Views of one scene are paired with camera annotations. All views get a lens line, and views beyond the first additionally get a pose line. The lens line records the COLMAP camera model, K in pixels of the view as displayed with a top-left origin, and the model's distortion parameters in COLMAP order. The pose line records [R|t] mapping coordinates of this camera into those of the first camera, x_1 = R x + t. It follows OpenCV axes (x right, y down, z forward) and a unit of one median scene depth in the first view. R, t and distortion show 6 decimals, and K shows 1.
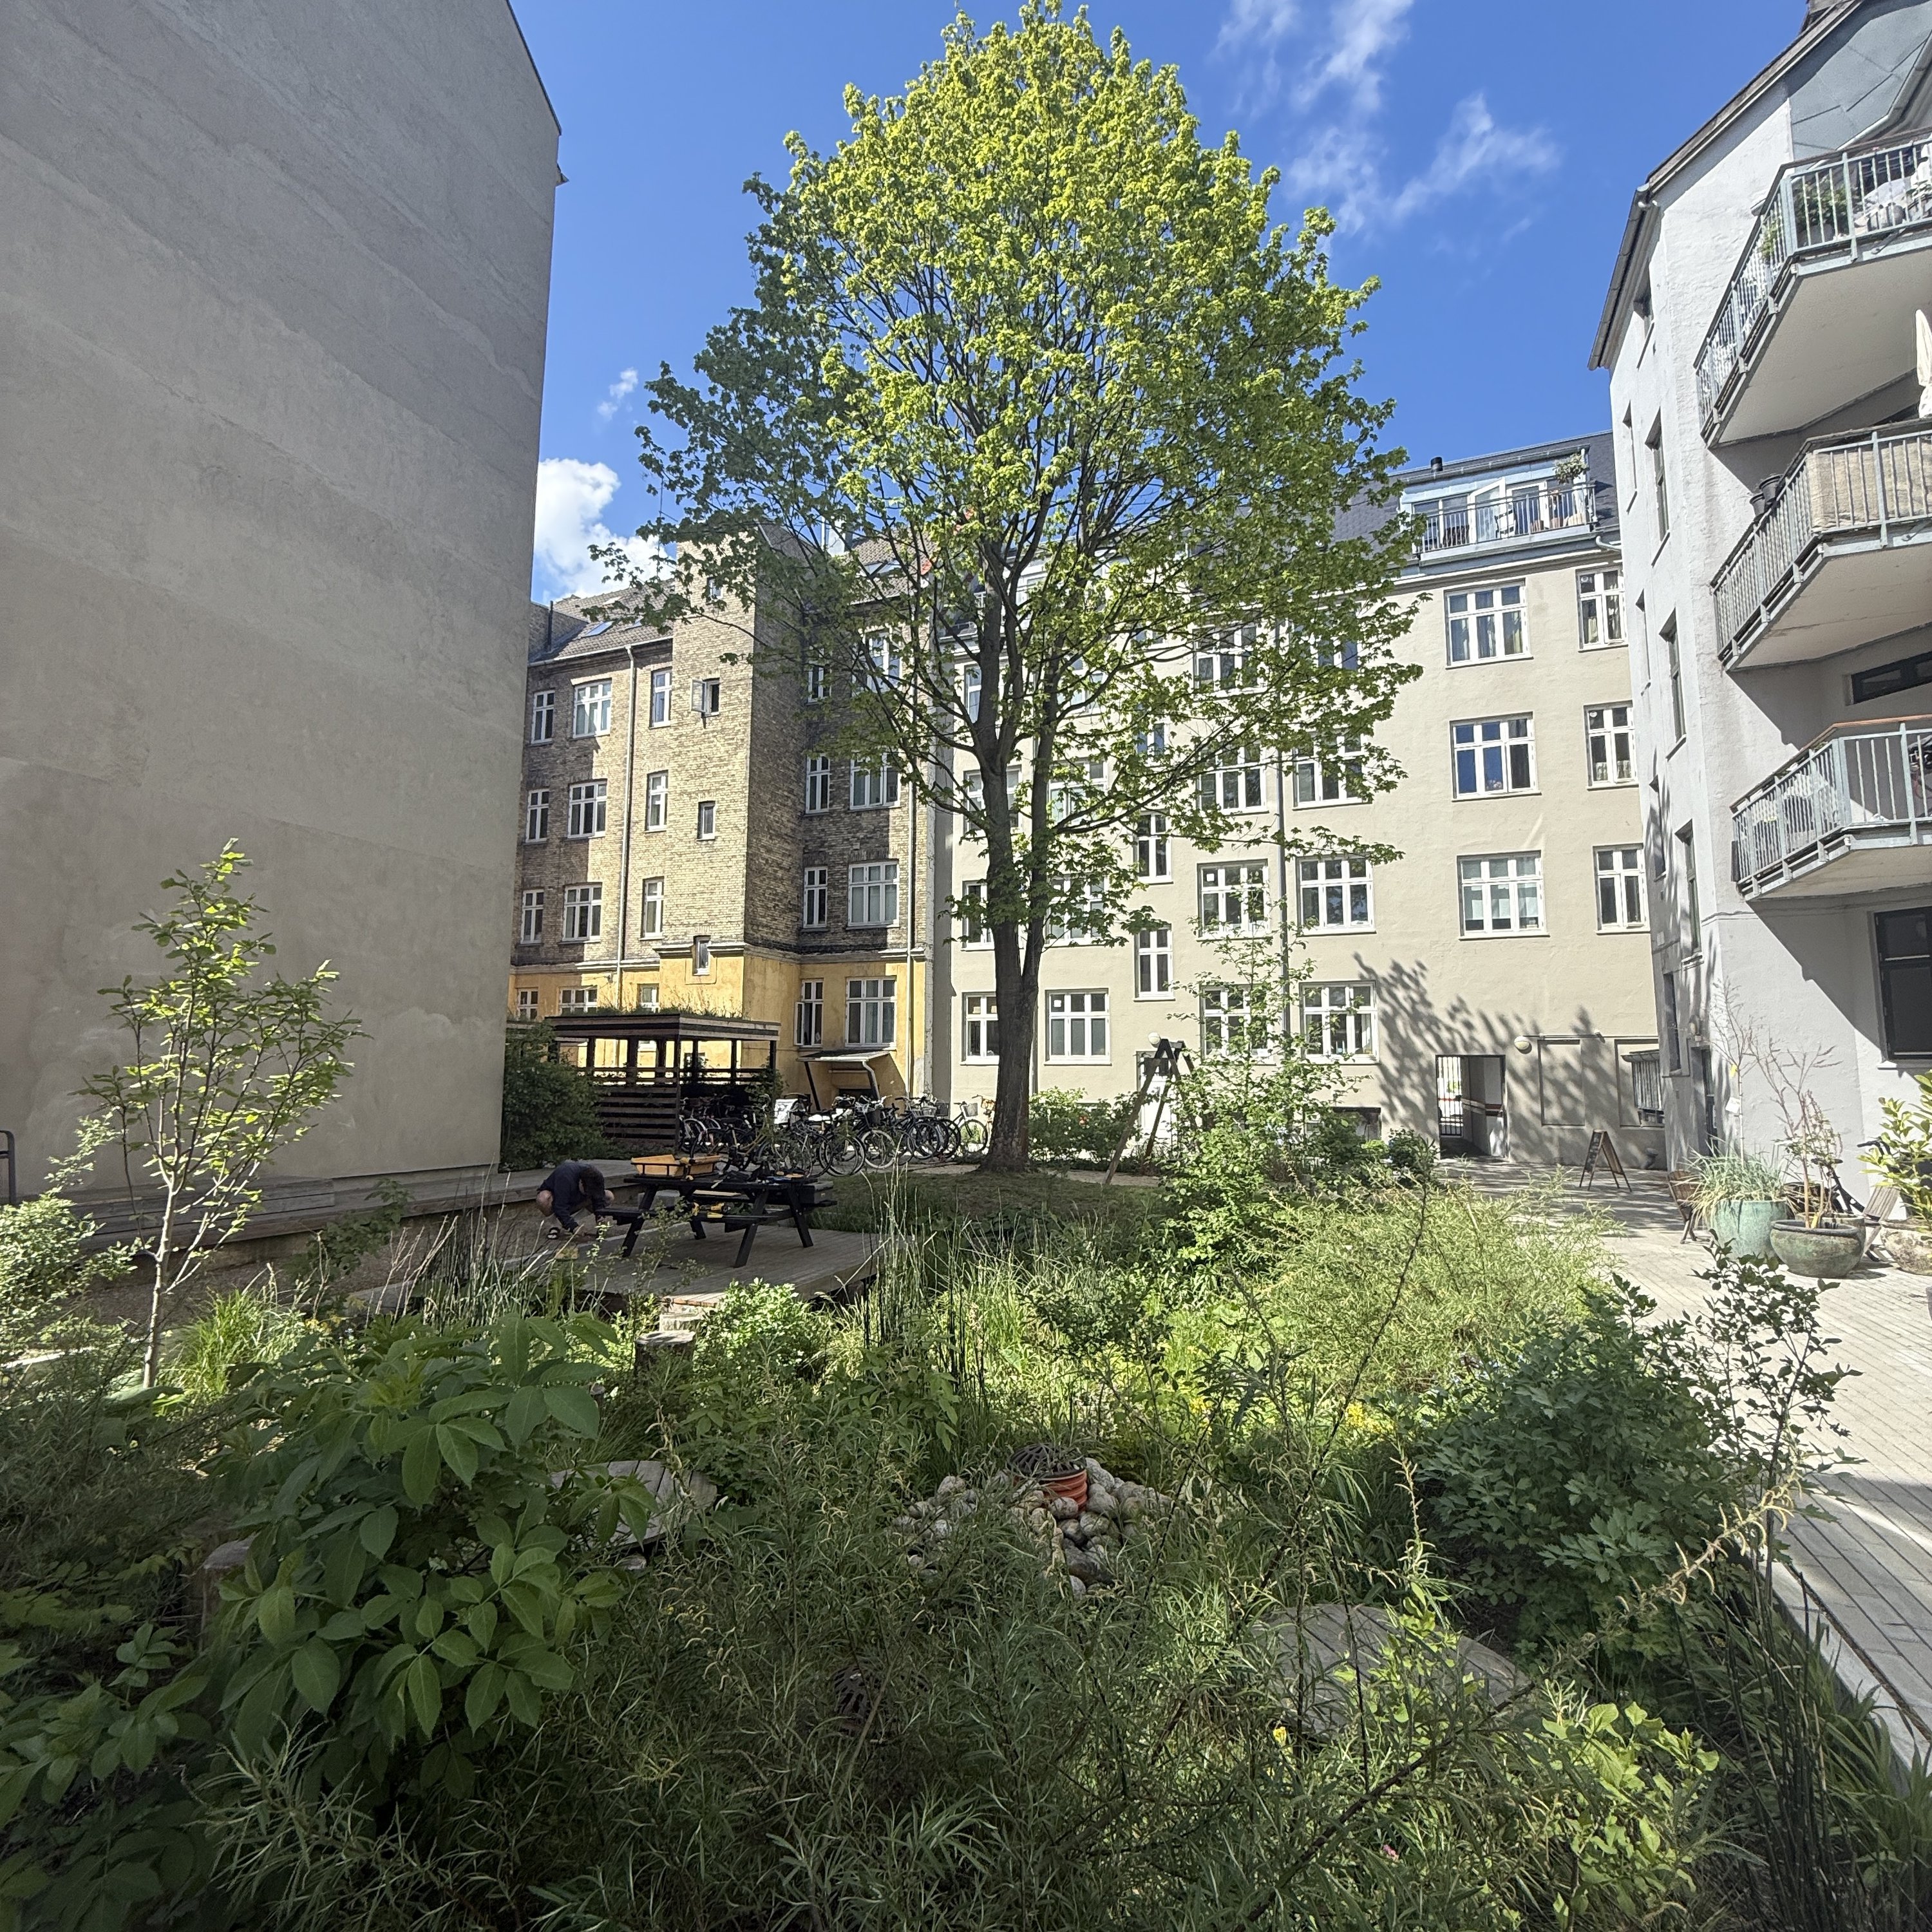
lens RADIAL K [[1005.8, 0, 992.5], [0, 1005.8, 958.0], [0, 0, 1]] dist [0.000601, 0.000162]
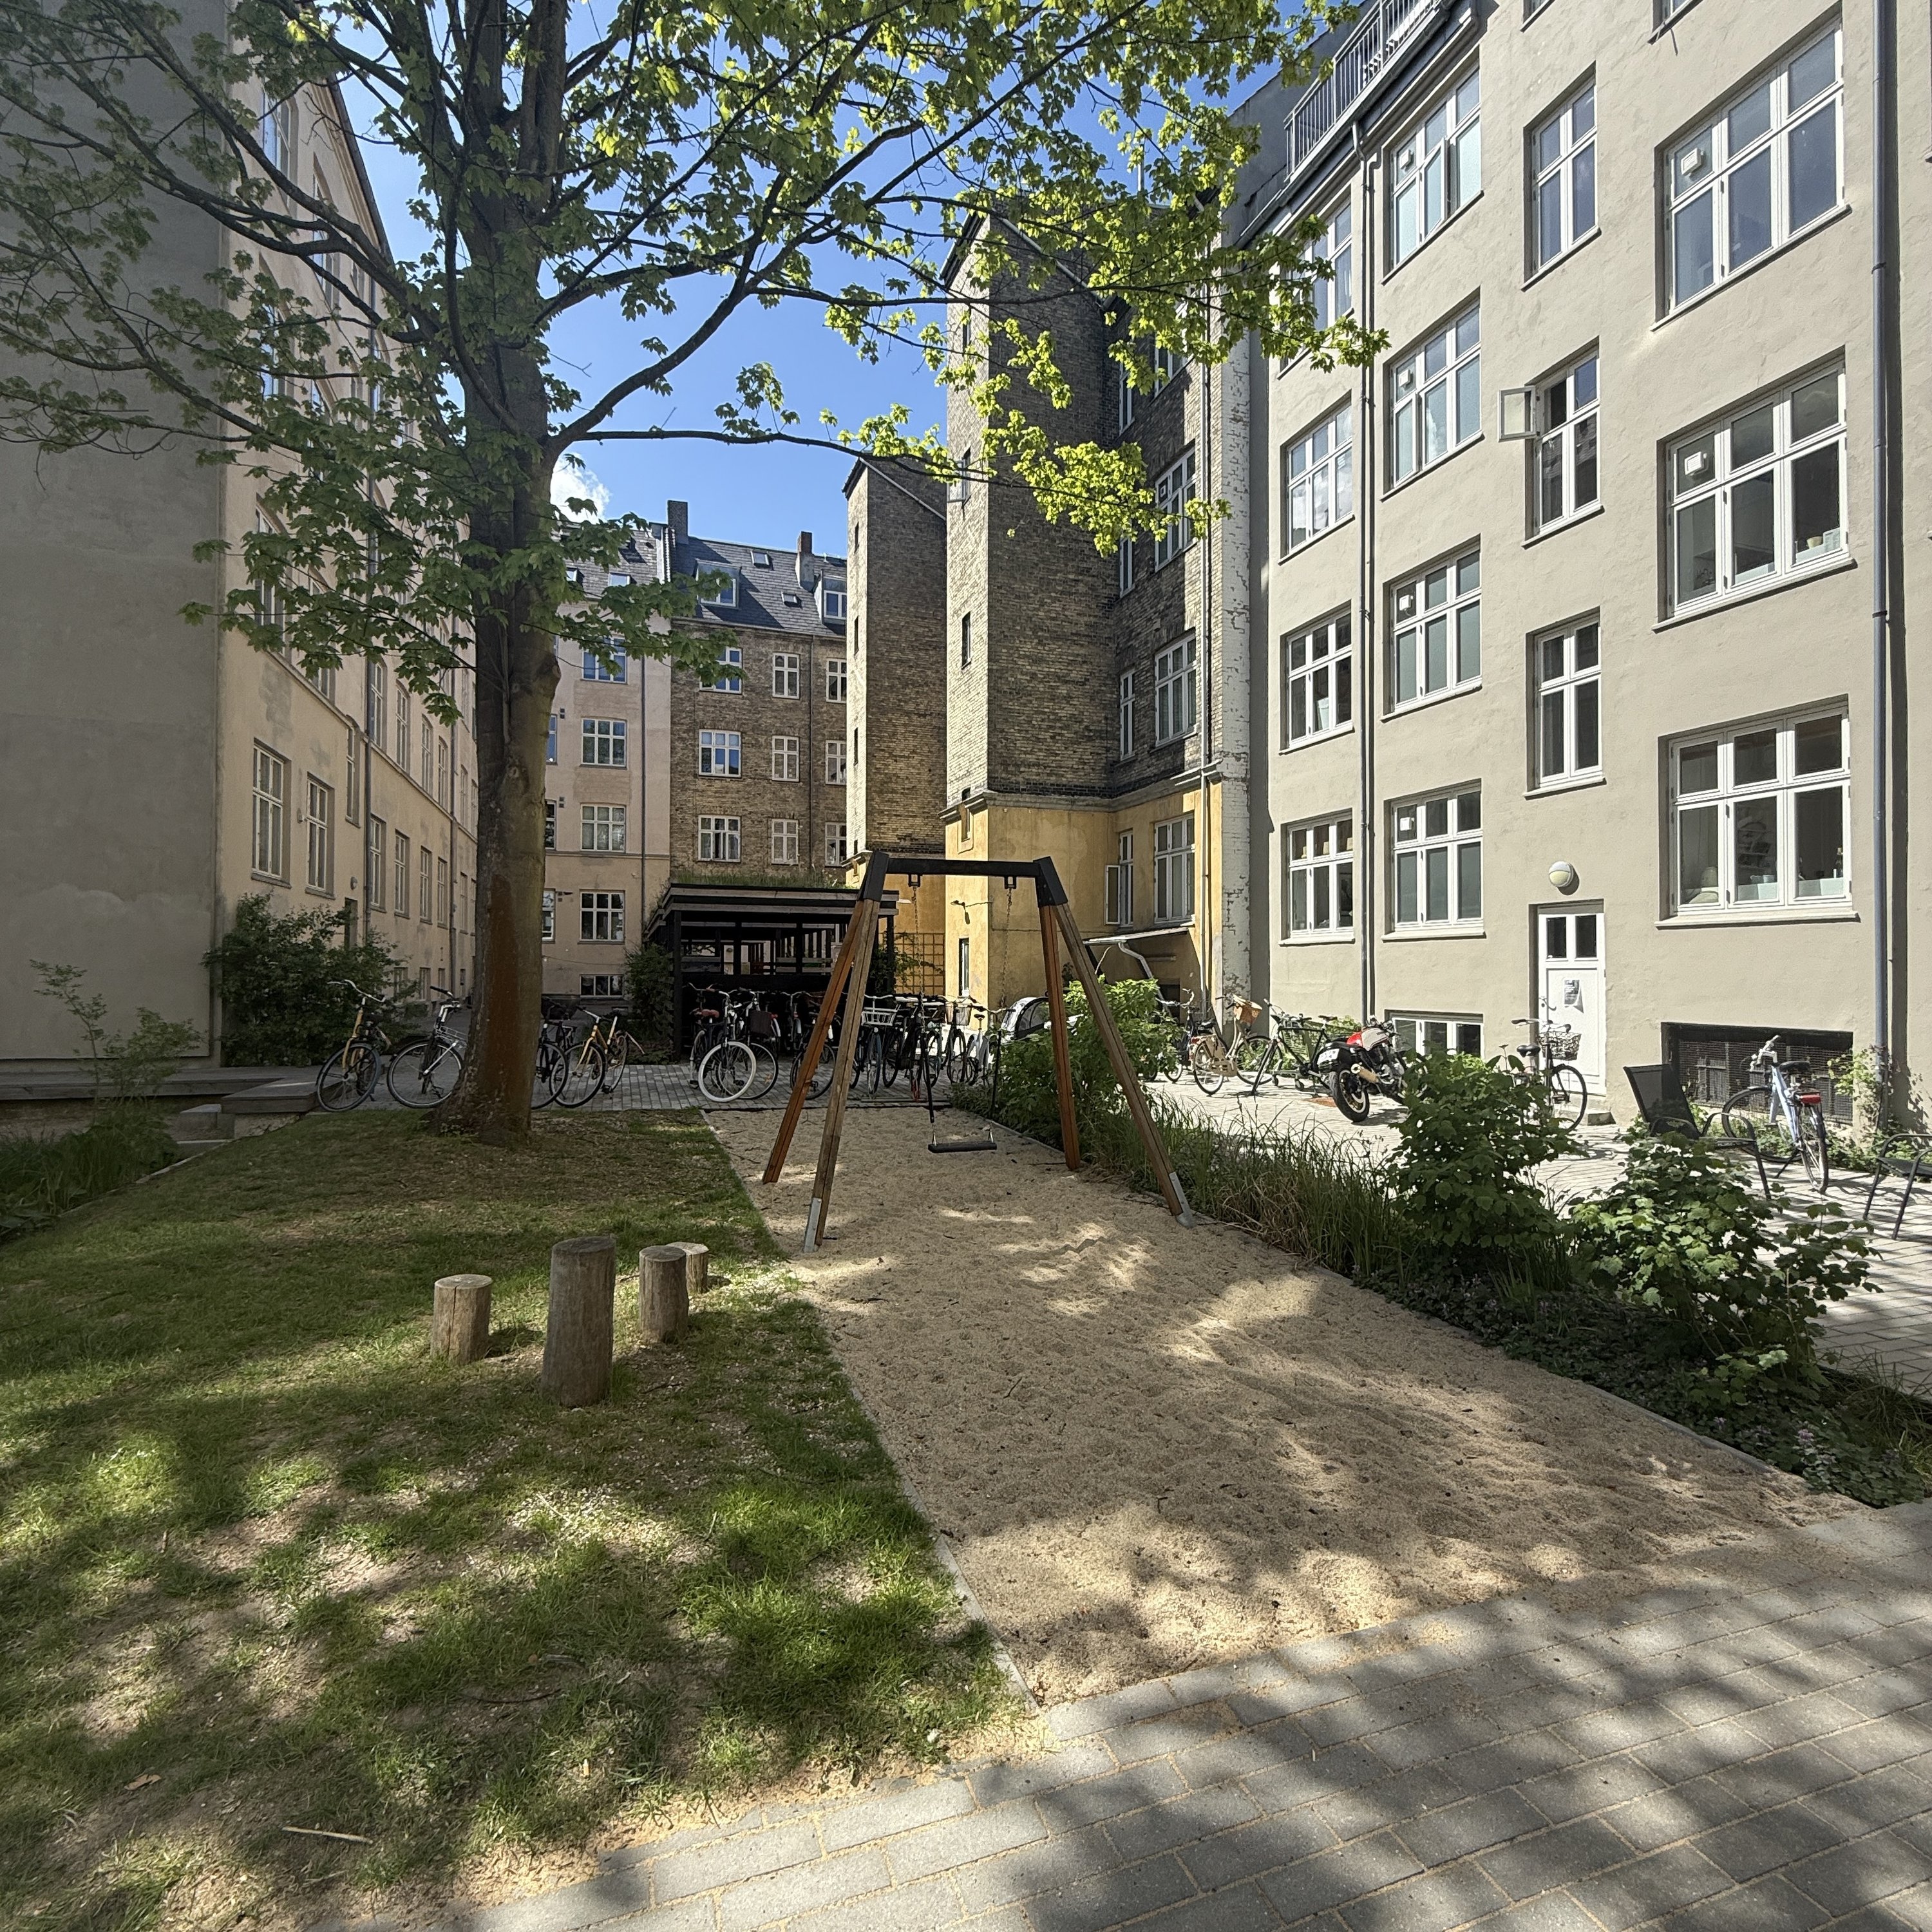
lens RADIAL K [[1021.6, 0, 966.0], [0, 1021.6, 966.0], [0, 0, 1]] dist [0.001233, -0.003754]
pose [[0.648852, -0.009779, -0.760852, 0.366198], [0.089020, 0.994027, 0.063139, 0.074063], [0.755690, -0.108699, 0.645846, 0.539867]]
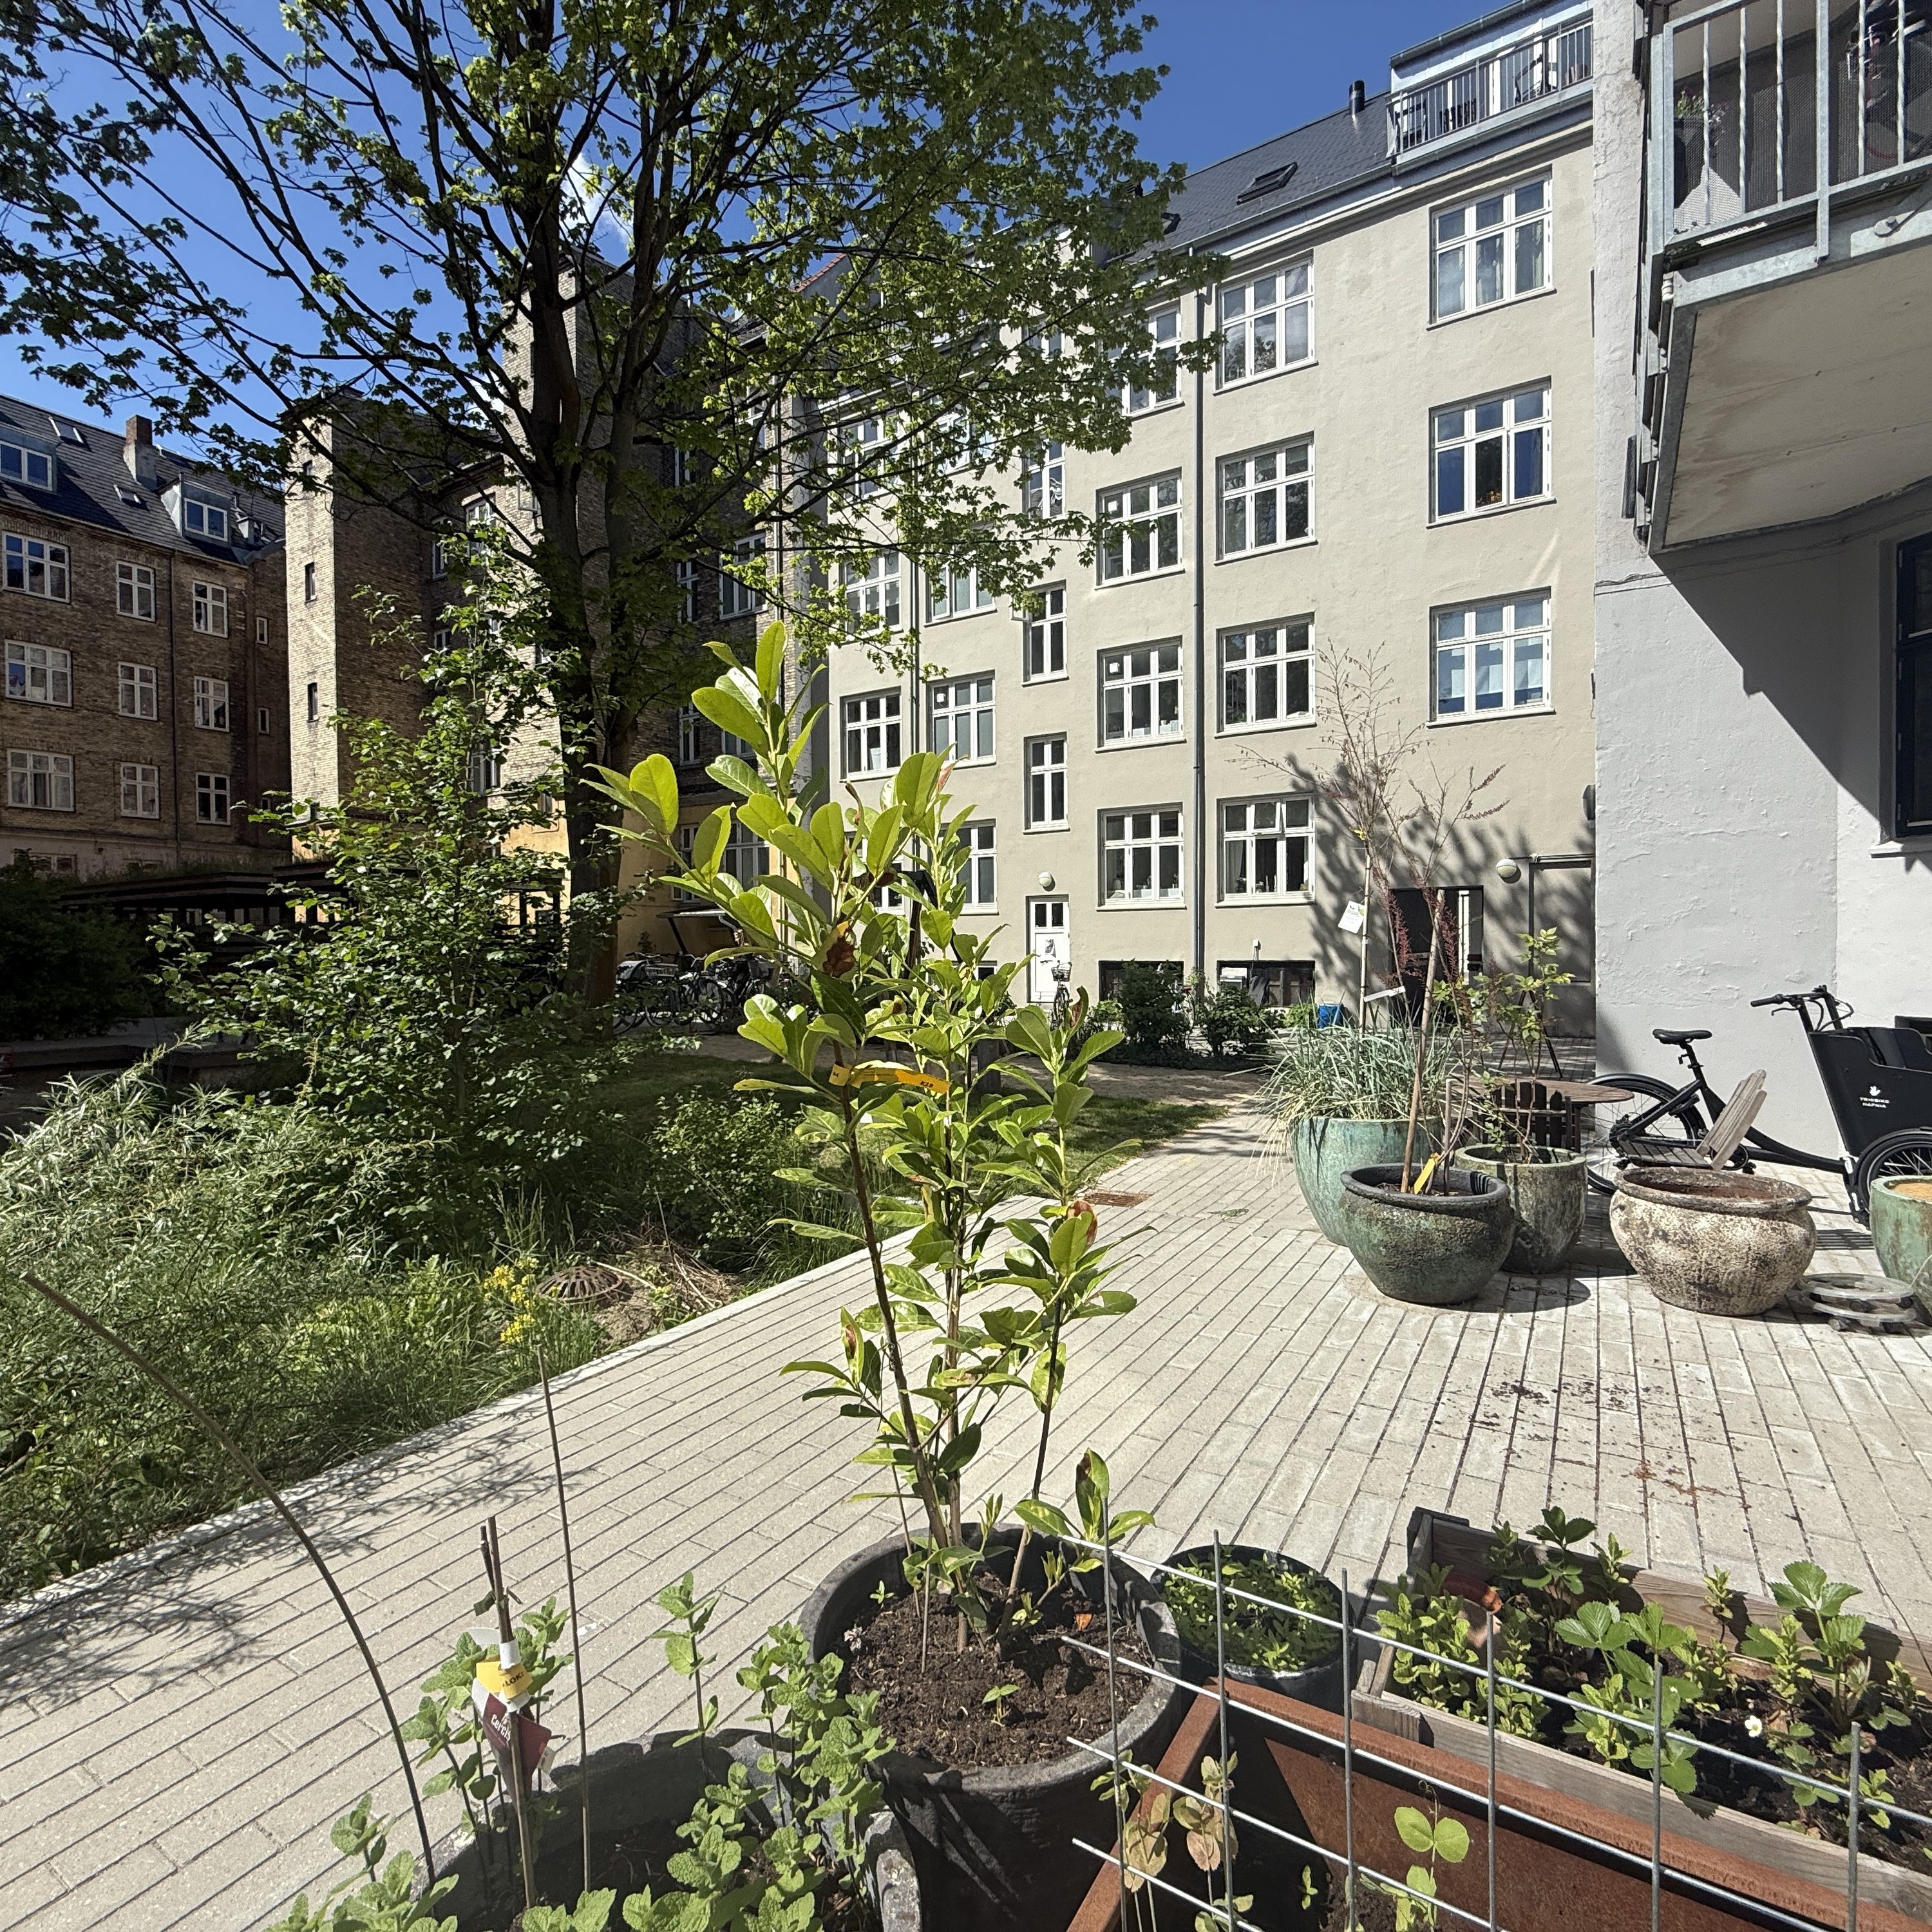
lens RADIAL K [[1021.6, 0, 966.0], [0, 1021.6, 966.0], [0, 0, 1]] dist [0.001233, -0.003754]
pose [[0.983913, -0.010973, -0.178309, 0.263689], [0.035317, 0.990361, 0.133934, 0.040391], [0.175121, -0.138076, 0.974817, 0.205899]]
